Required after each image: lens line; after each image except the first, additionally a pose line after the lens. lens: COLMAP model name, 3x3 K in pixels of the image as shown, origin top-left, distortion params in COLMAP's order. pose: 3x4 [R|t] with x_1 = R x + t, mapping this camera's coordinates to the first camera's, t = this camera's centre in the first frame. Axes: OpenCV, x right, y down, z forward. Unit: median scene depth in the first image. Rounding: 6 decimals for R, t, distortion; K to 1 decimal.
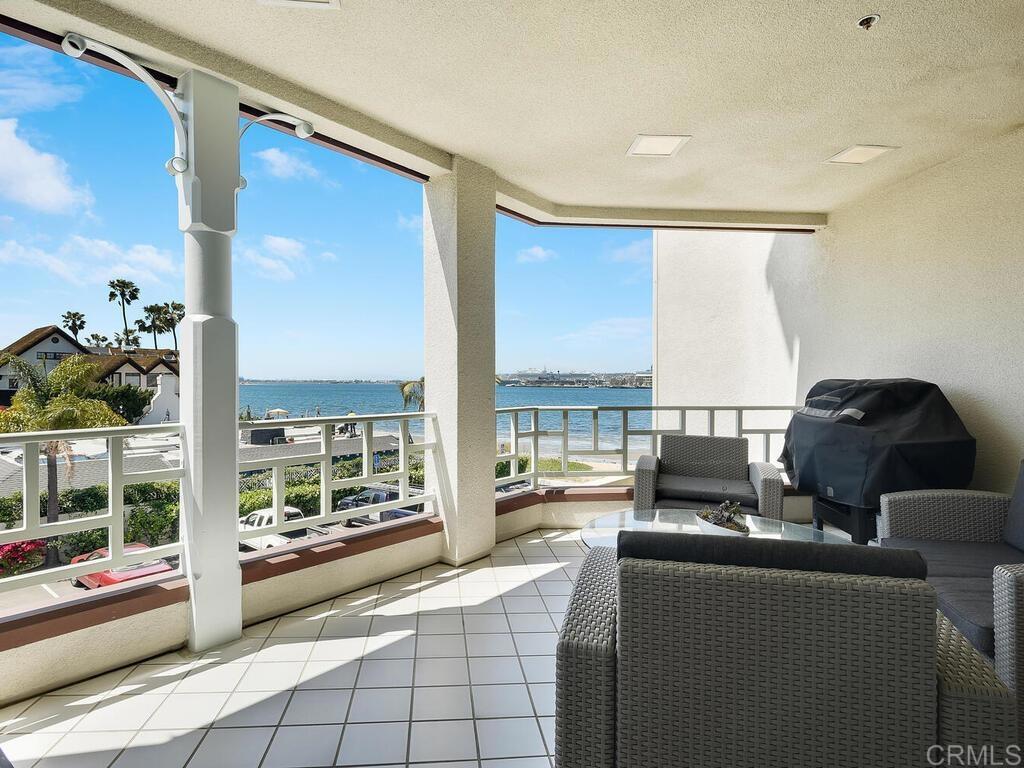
lens RADIAL K [[571.0, 0, 507.0], [0, 571.0, 385.4], [0, 0, 1]] dist [-0.005561, -0.000842]
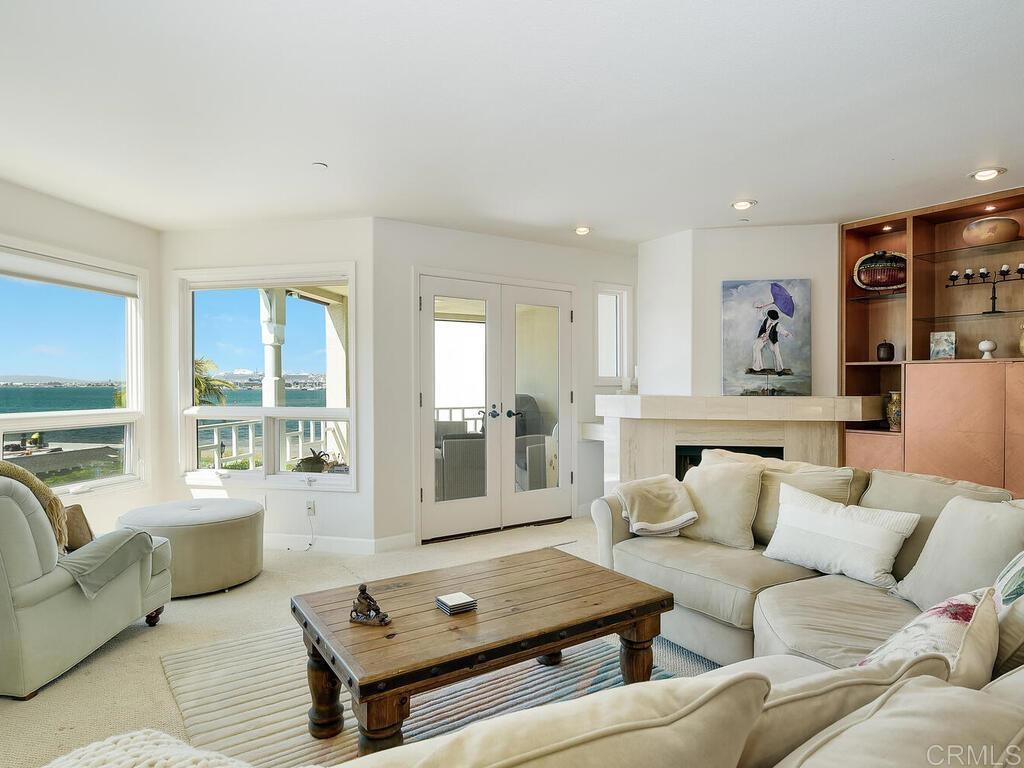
lens RADIAL K [[593.2, 0, 514.0], [0, 593.2, 390.0], [0, 0, 1]] dist [-0.026115, 0.001040]
pose [[0.883635, -0.009728, 0.468075, -0.043955], [0.007274, 0.999949, 0.007049, -0.003963], [-0.468120, -0.002824, 0.883660, -0.099641]]
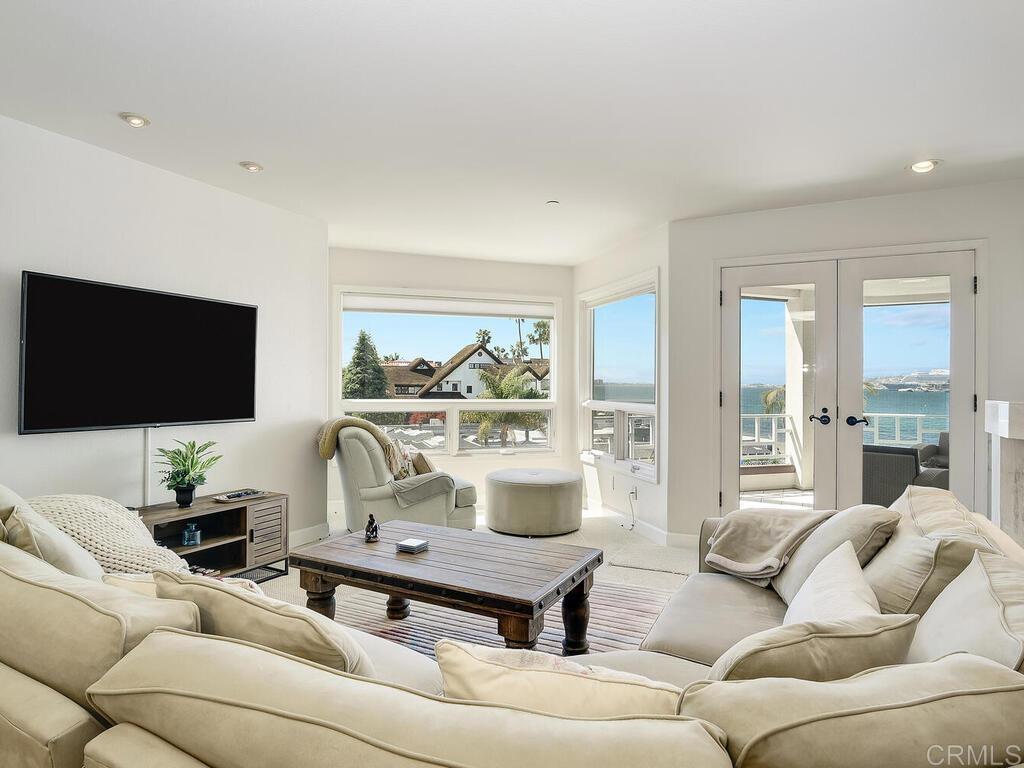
lens RADIAL K [[593.0, 0, 510.7], [0, 593.0, 376.8], [0, 0, 1]] dist [-0.007346, -0.001382]
pose [[0.835059, -0.004181, -0.550145, 0.015579], [-0.006753, 0.999818, -0.017850, -0.003318], [0.550120, 0.018621, 0.834878, -0.102332]]
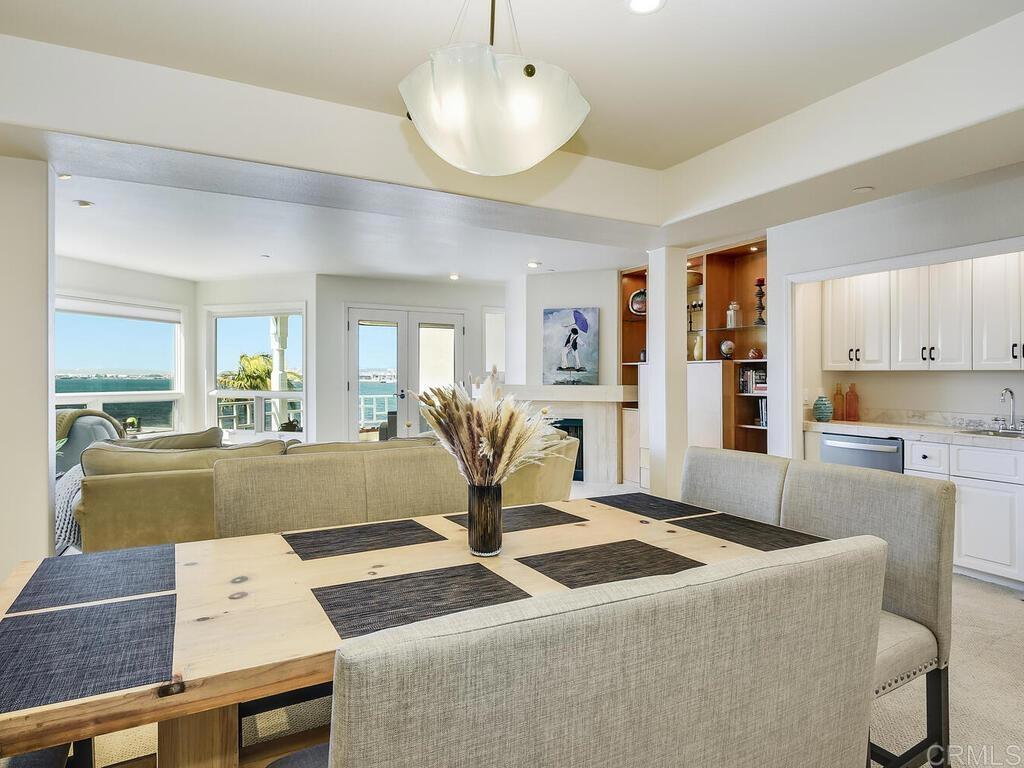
lens RADIAL K [[581.1, 0, 518.2], [0, 581.1, 381.6], [0, 0, 1]] dist [-0.004101, 0.000821]
pose [[0.928785, -0.004991, 0.370586, -0.025942], [0.003848, 0.999985, 0.003825, -0.003404], [-0.370599, -0.002127, 0.928790, -0.168390]]
